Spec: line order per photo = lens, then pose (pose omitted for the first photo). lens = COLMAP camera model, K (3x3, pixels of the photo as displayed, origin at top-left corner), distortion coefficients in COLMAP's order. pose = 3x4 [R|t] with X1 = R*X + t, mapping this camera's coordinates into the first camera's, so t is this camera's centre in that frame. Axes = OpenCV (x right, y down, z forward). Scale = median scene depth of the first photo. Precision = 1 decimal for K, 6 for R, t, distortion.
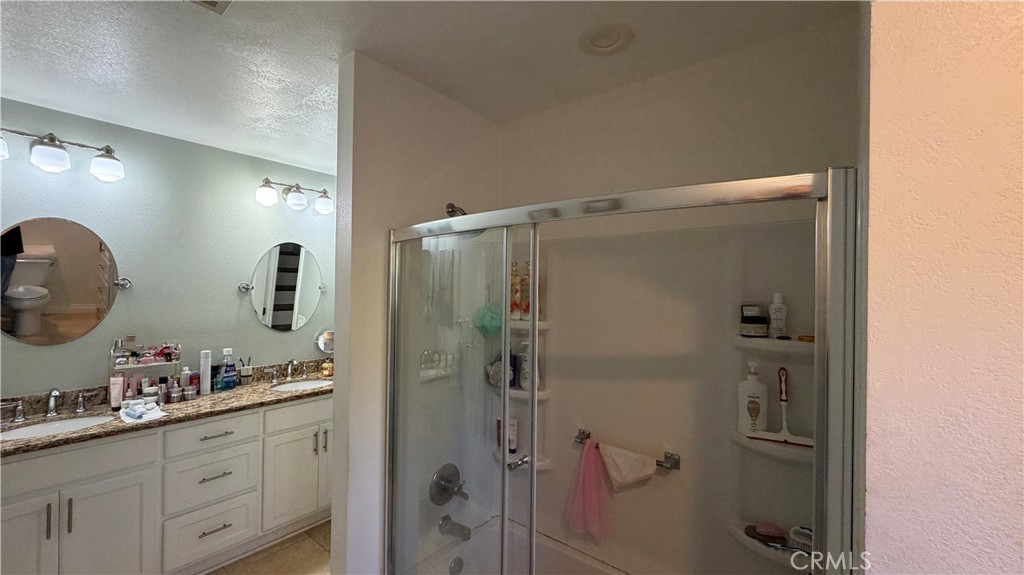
lens RADIAL K [[409.1, 0, 509.9], [0, 409.1, 288.1], [0, 0, 1]] dist [-0.000153, -0.000386]
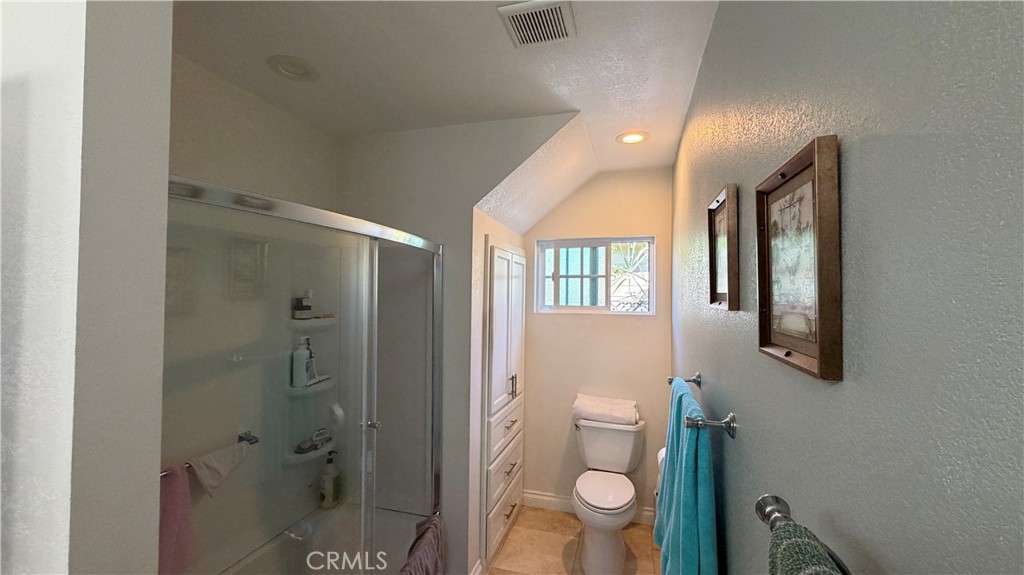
lens RADIAL K [[409.1, 0, 509.9], [0, 409.1, 288.1], [0, 0, 1]] dist [-0.000153, -0.000386]
pose [[-0.378091, -0.000516, 0.925768, -0.999908], [-0.022347, 0.999714, -0.008569, 0.004017], [-0.925499, -0.023928, -0.377994, 0.834271]]
